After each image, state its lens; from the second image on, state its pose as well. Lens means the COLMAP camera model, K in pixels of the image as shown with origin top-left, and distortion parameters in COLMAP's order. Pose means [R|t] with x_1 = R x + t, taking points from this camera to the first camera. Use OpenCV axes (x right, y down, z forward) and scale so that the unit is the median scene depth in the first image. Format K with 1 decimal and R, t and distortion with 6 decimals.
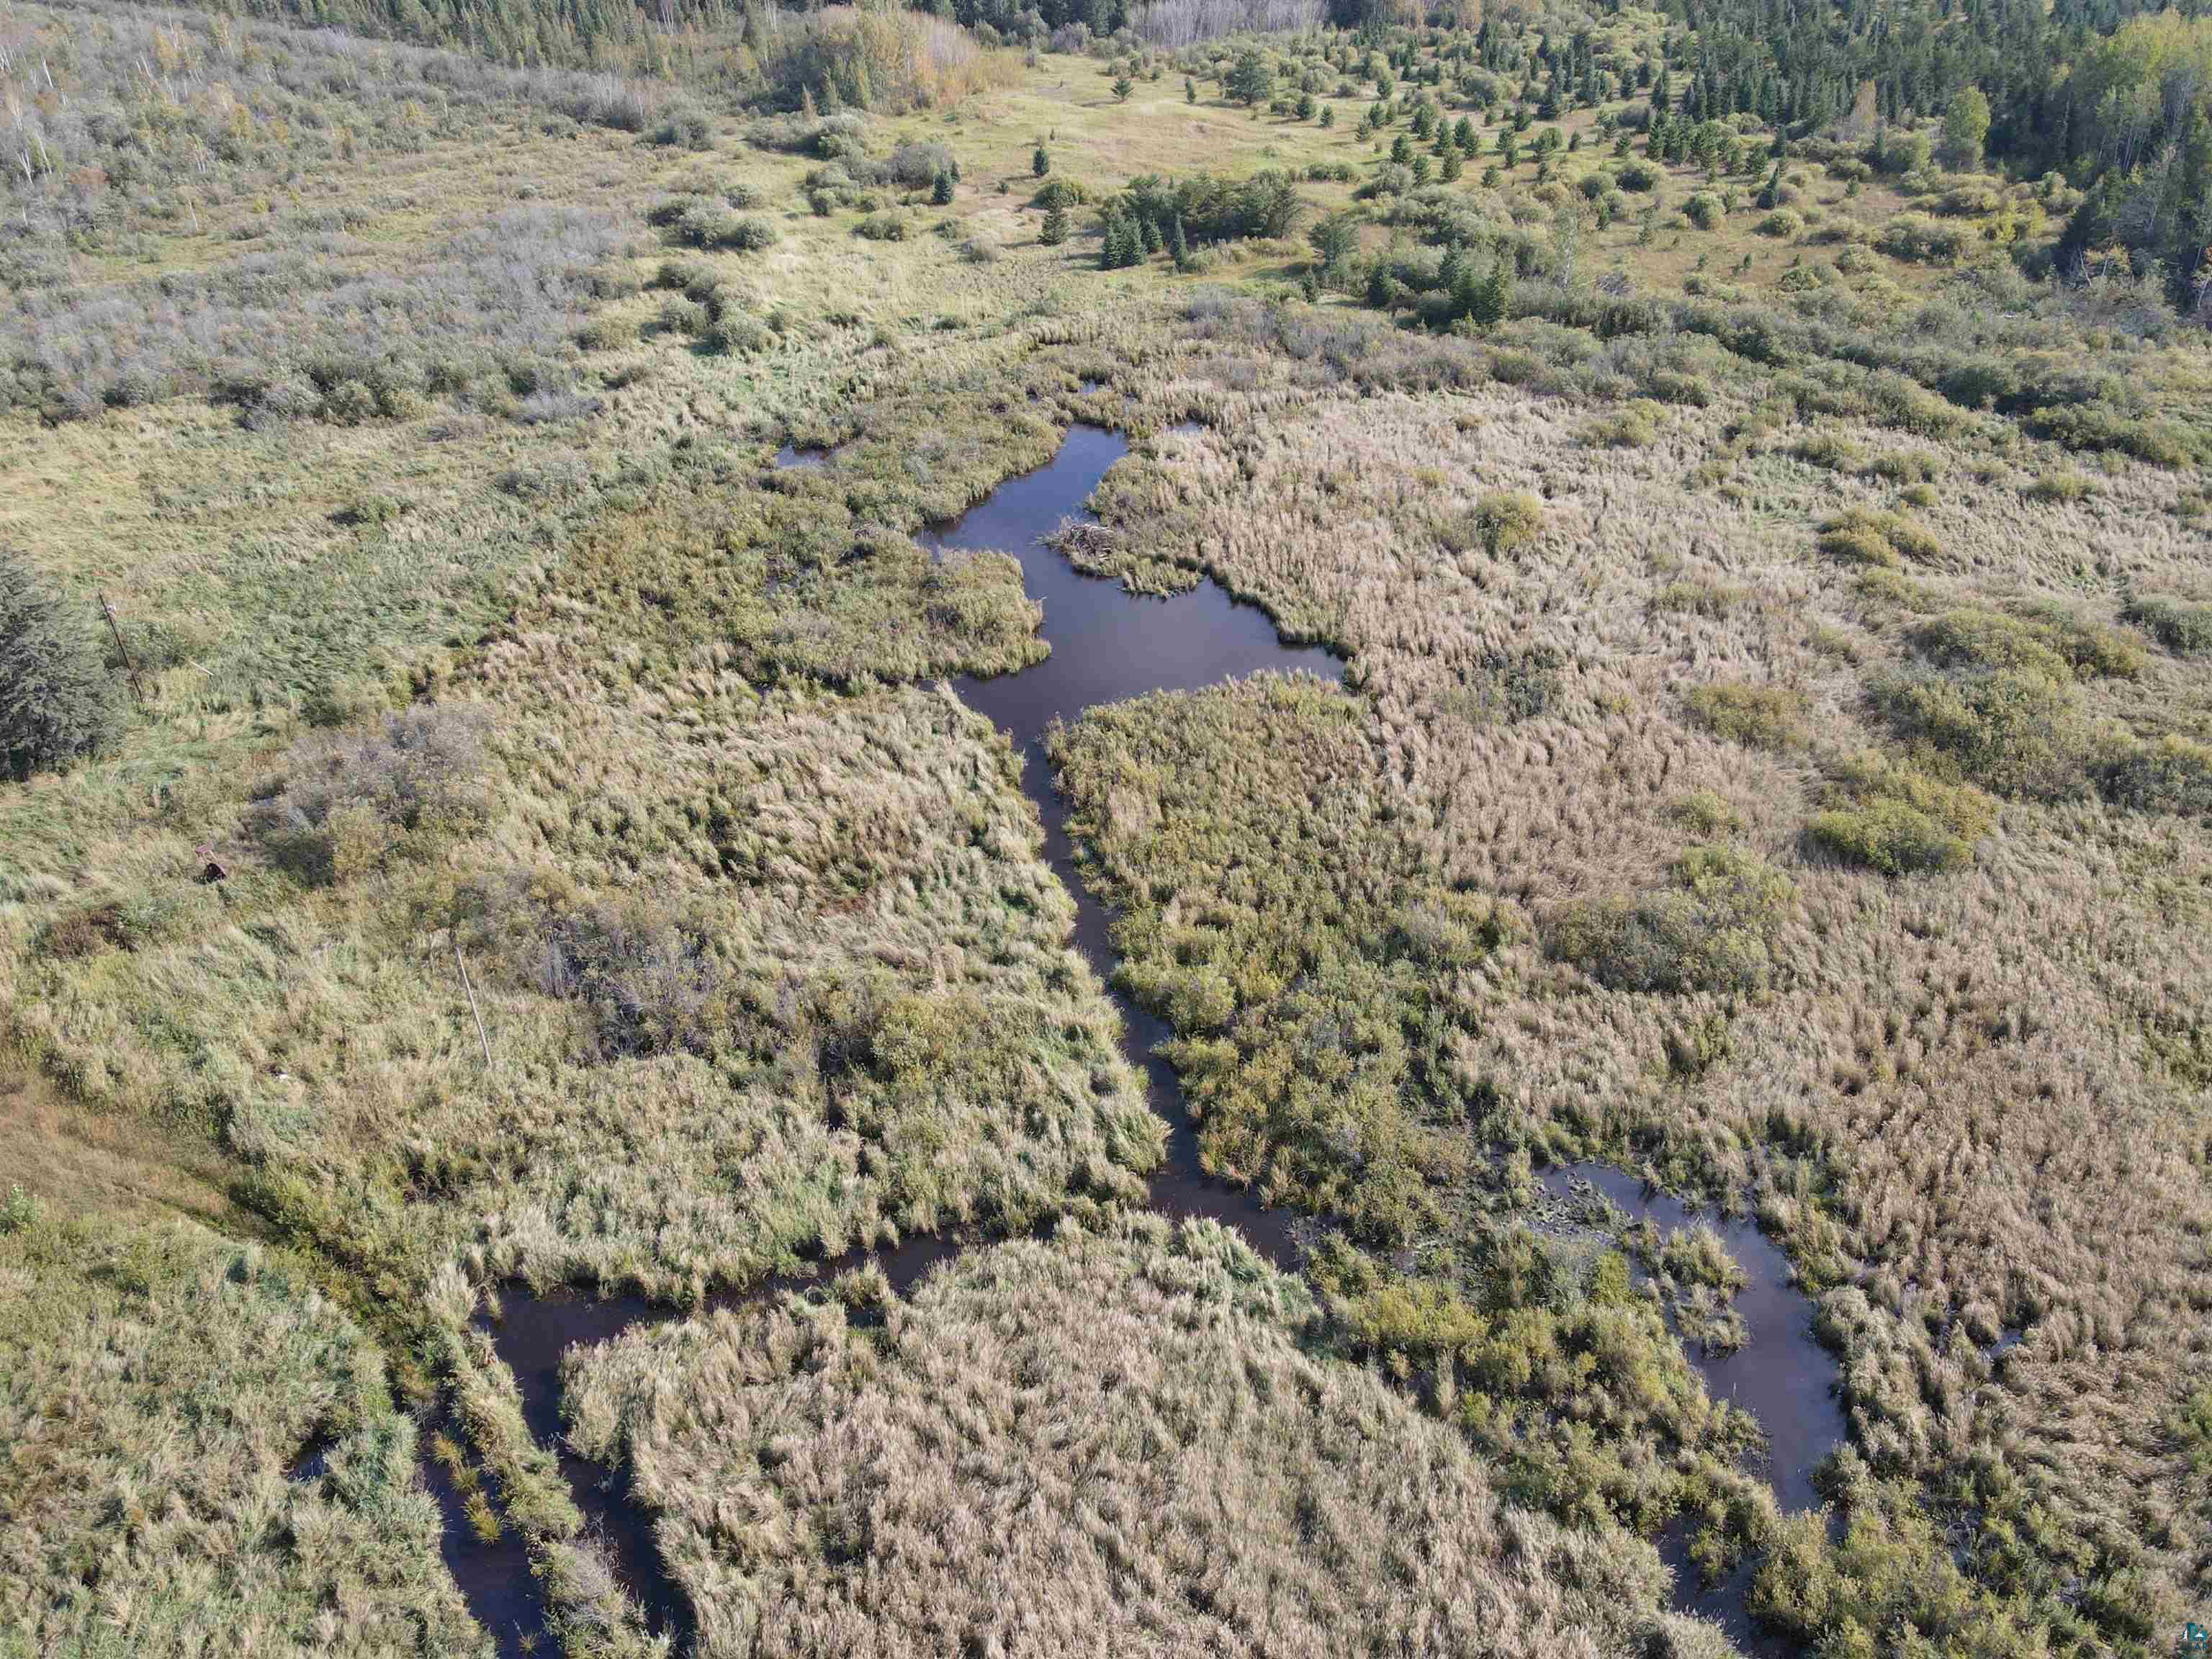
lens RADIAL K [[1615.4, 0, 1098.3], [0, 1615.4, 835.1], [0, 0, 1]] dist [0.005386, 0.021808]
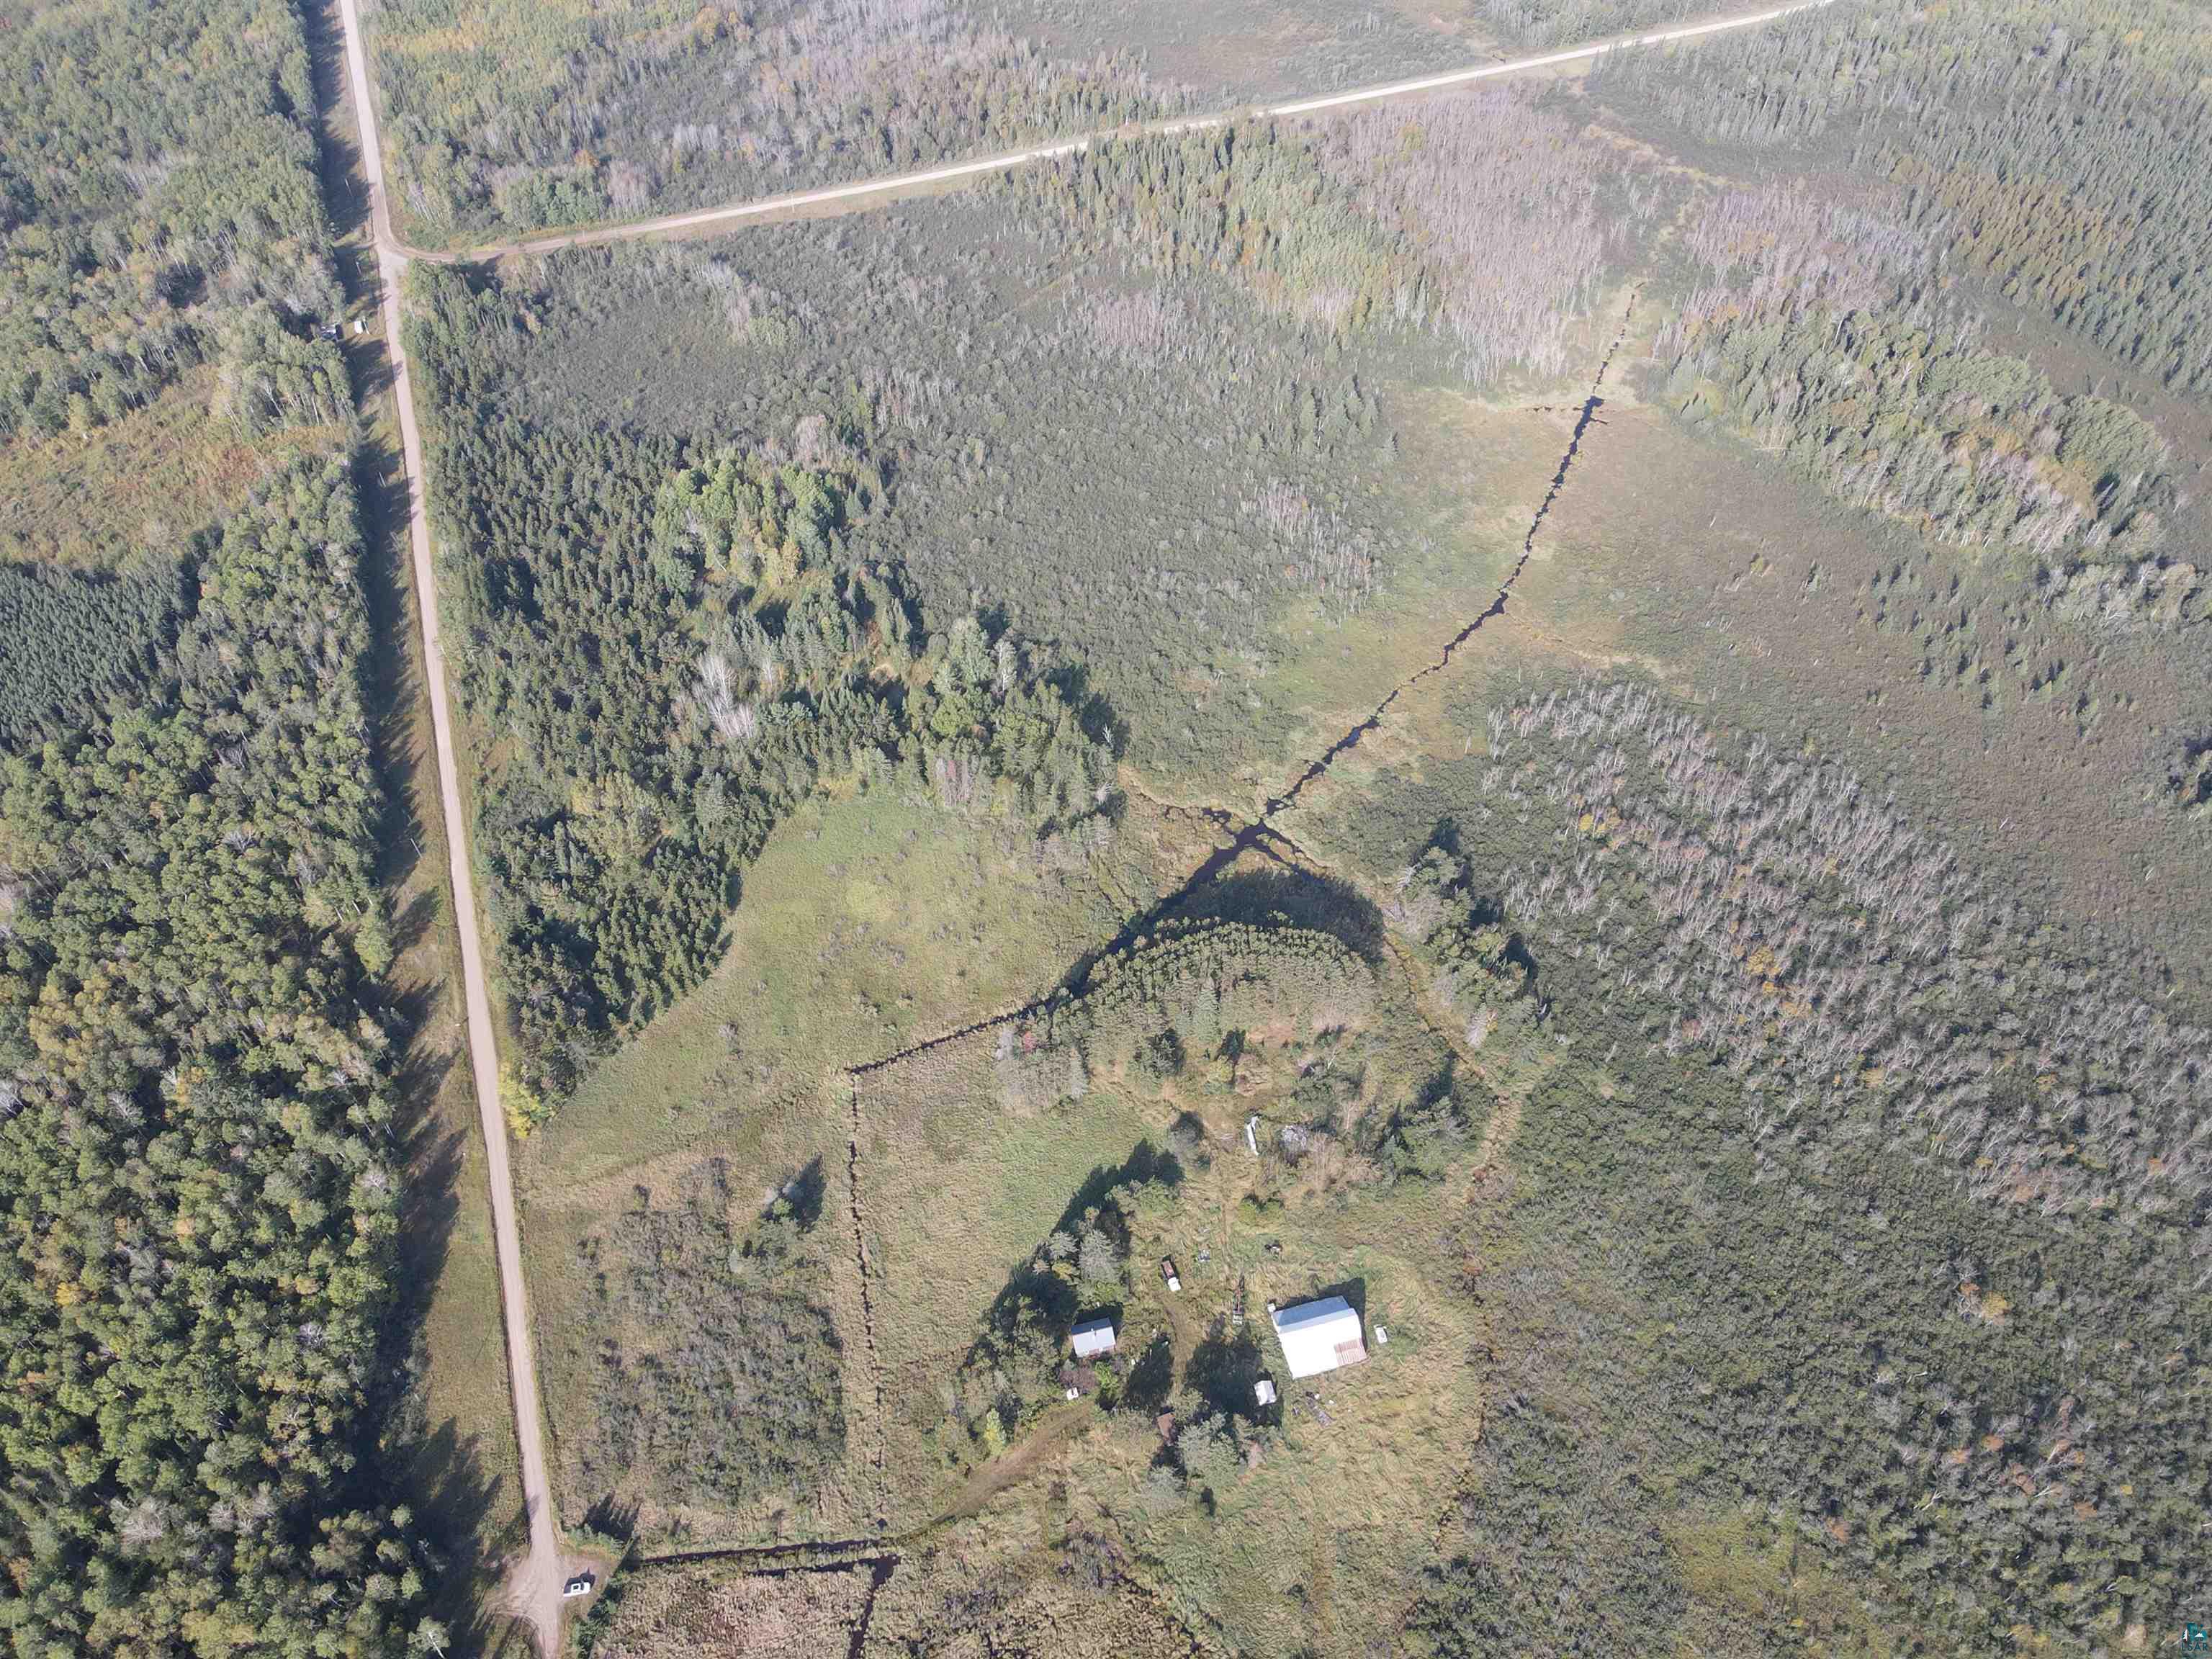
lens RADIAL K [[1615.4, 0, 1100.2], [0, 1615.4, 823.9], [0, 0, 1]] dist [0.005386, 0.021808]
pose [[-0.491665, 0.658984, -0.569216, 0.541099], [-0.480488, 0.339853, 0.808475, -3.810082], [0.726221, 0.671000, 0.149540, -0.683220]]
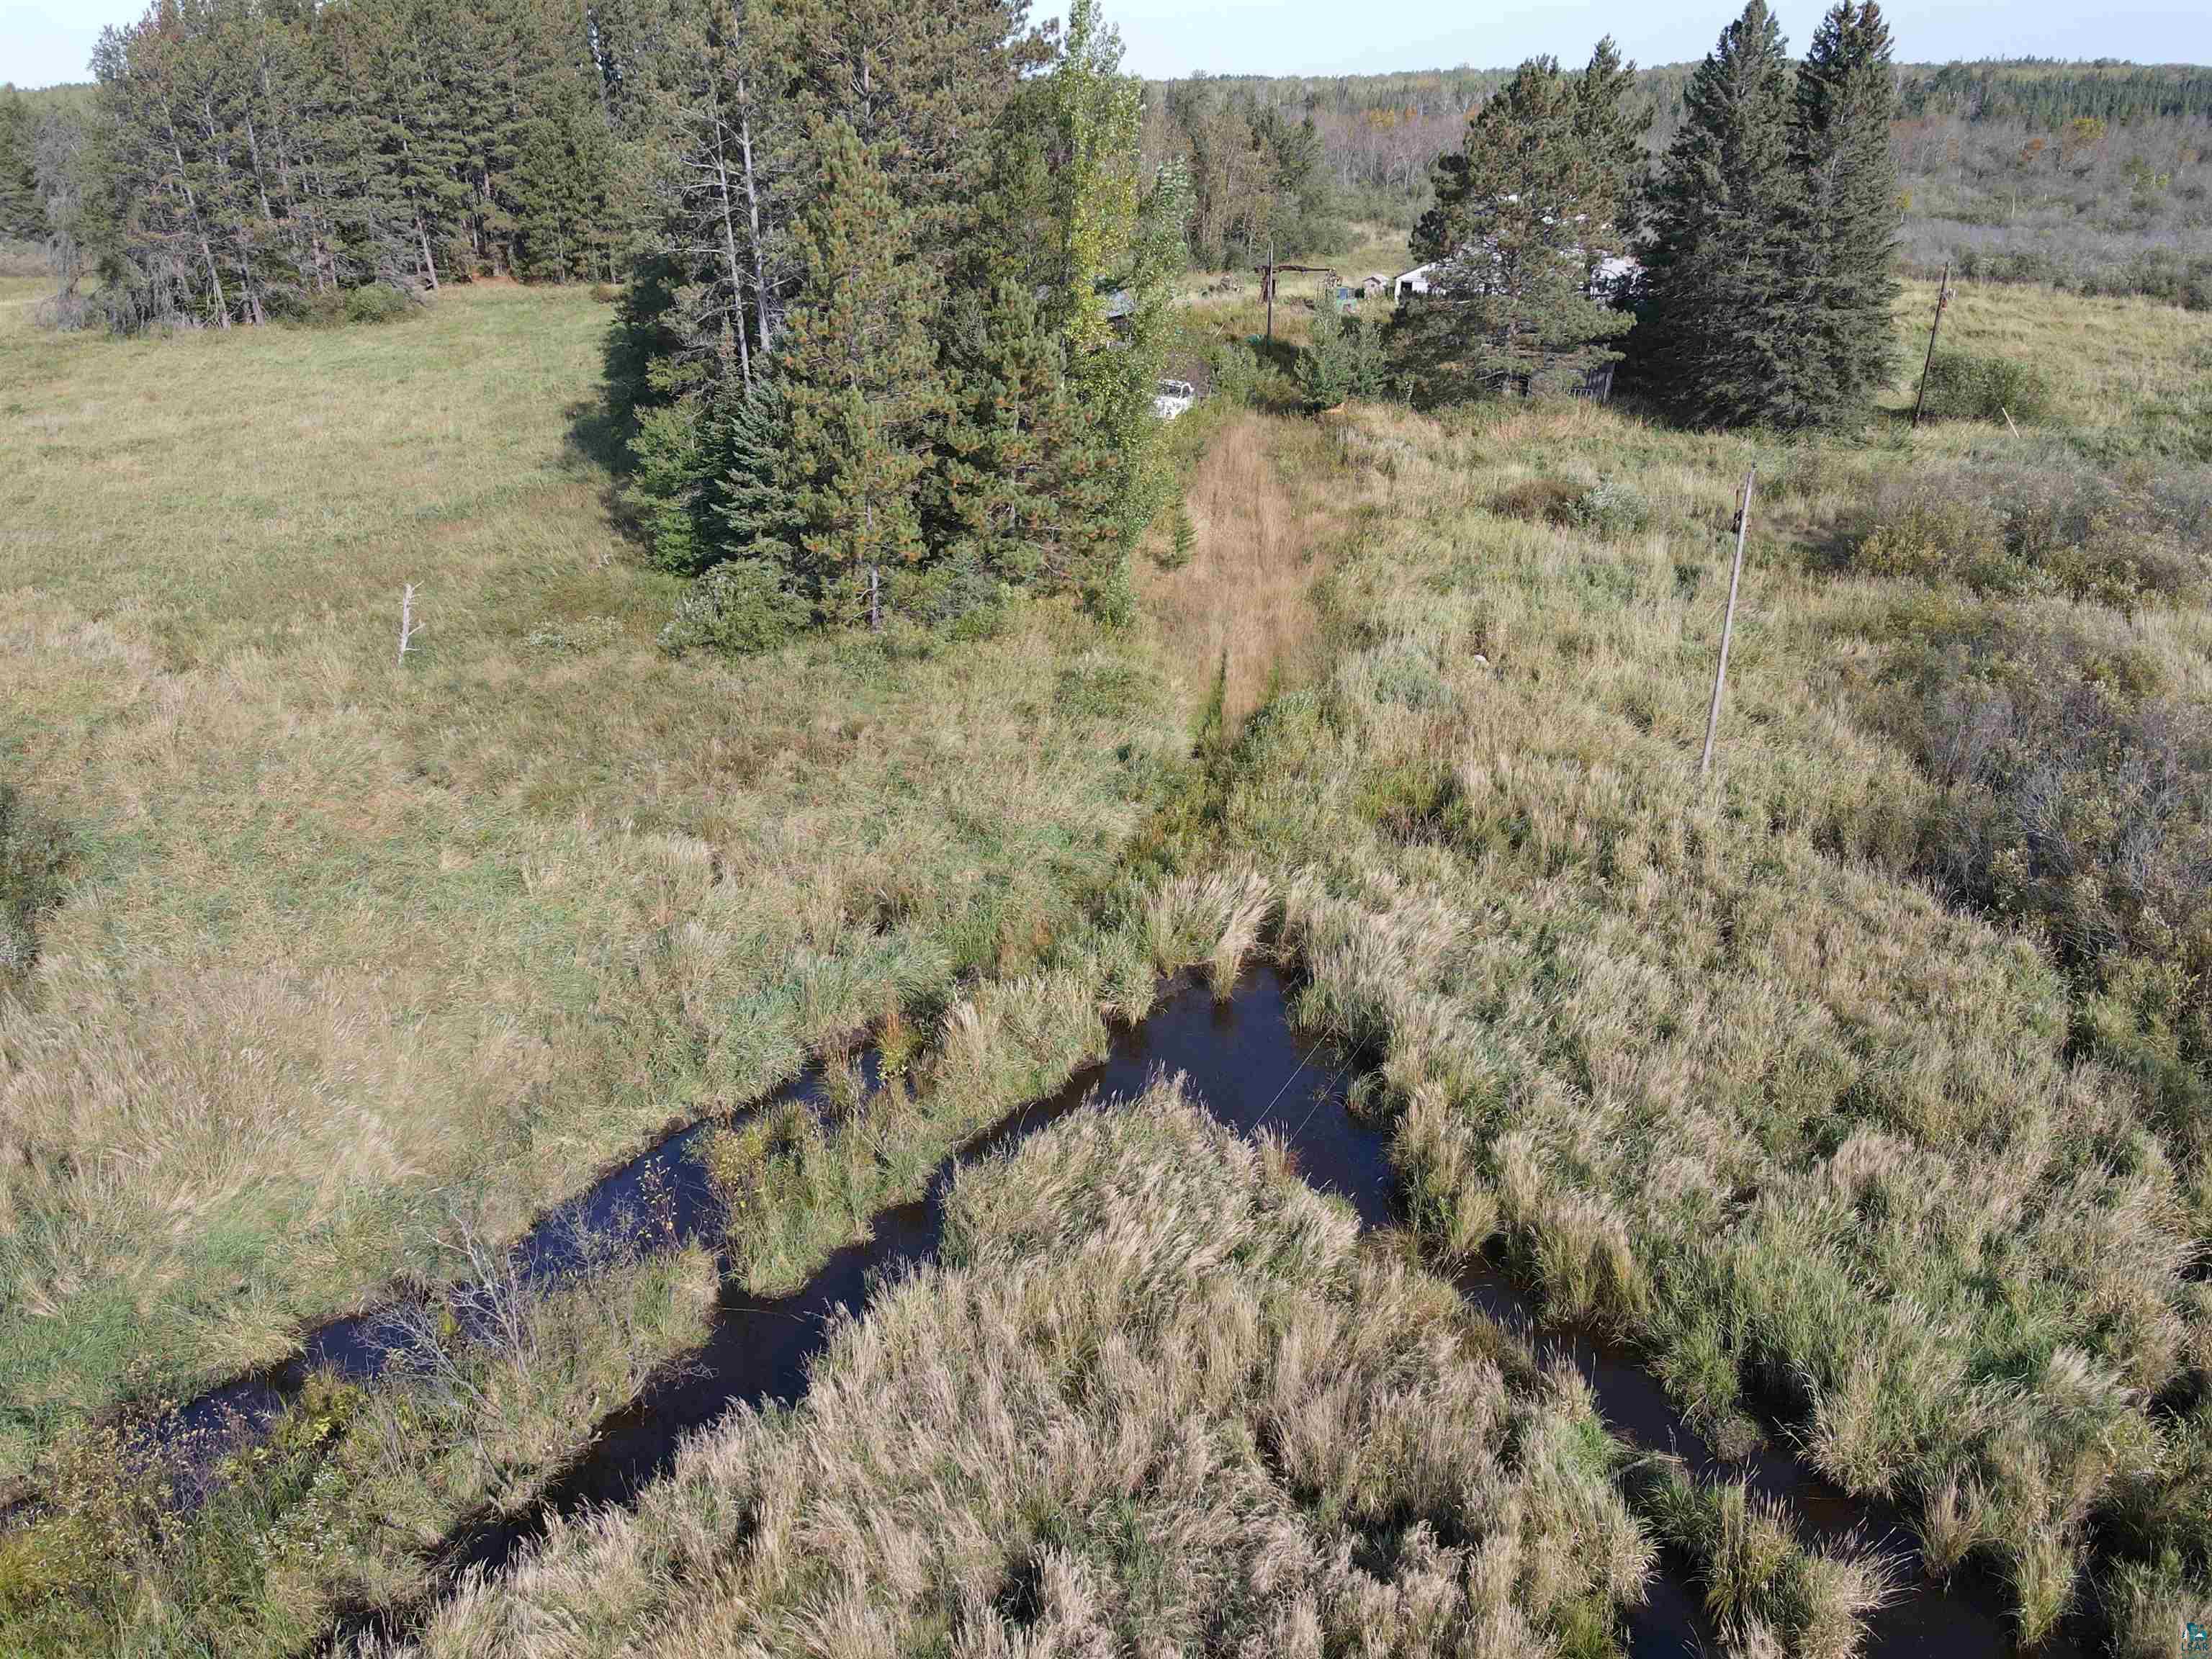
lens RADIAL K [[1615.4, 0, 1108.5], [0, 1615.4, 825.9], [0, 0, 1]] dist [0.005386, 0.021808]
pose [[0.300113, 0.401743, -0.865179, 0.001604], [-0.548400, 0.814783, 0.188113, 0.138861], [0.780506, 0.418009, 0.464842, 0.548368]]
